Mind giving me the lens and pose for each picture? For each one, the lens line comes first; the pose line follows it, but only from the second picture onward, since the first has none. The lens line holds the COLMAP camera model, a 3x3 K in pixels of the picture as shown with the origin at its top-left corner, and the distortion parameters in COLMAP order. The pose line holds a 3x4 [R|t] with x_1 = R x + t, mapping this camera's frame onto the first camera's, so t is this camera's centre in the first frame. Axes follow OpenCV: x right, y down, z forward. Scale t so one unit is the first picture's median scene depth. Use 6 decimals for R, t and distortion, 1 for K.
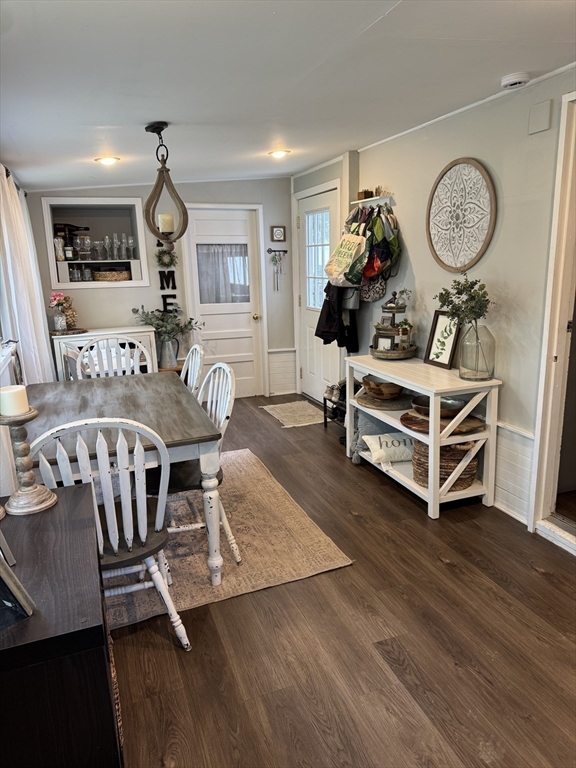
lens RADIAL K [[546.1, 0, 289.1], [0, 546.1, 384.6], [0, 0, 1]] dist [0.045071, -0.029238]
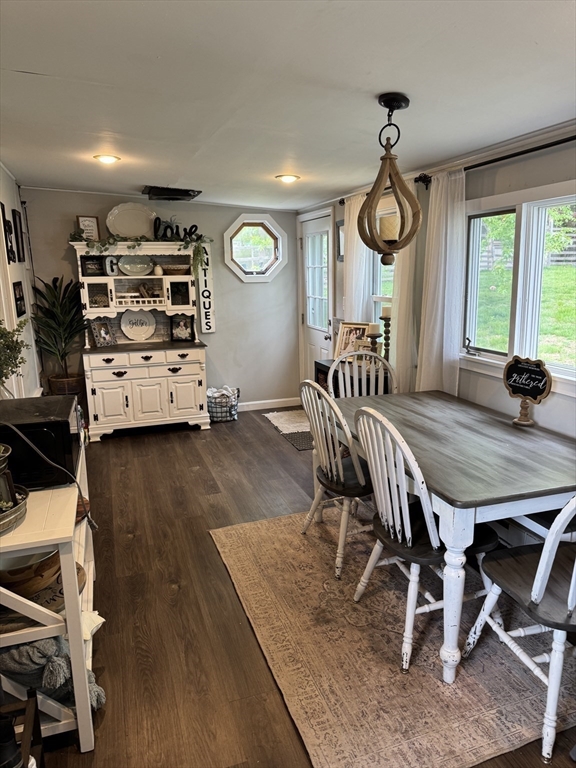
lens RADIAL K [[546.1, 0, 288.4], [0, 546.1, 383.8], [0, 0, 1]] dist [0.045071, -0.029238]
pose [[-0.998714, 0.037069, 0.034594, -0.116366], [0.048117, 0.908041, 0.416109, -0.483304], [-0.015988, 0.417238, -0.908657, 2.048740]]
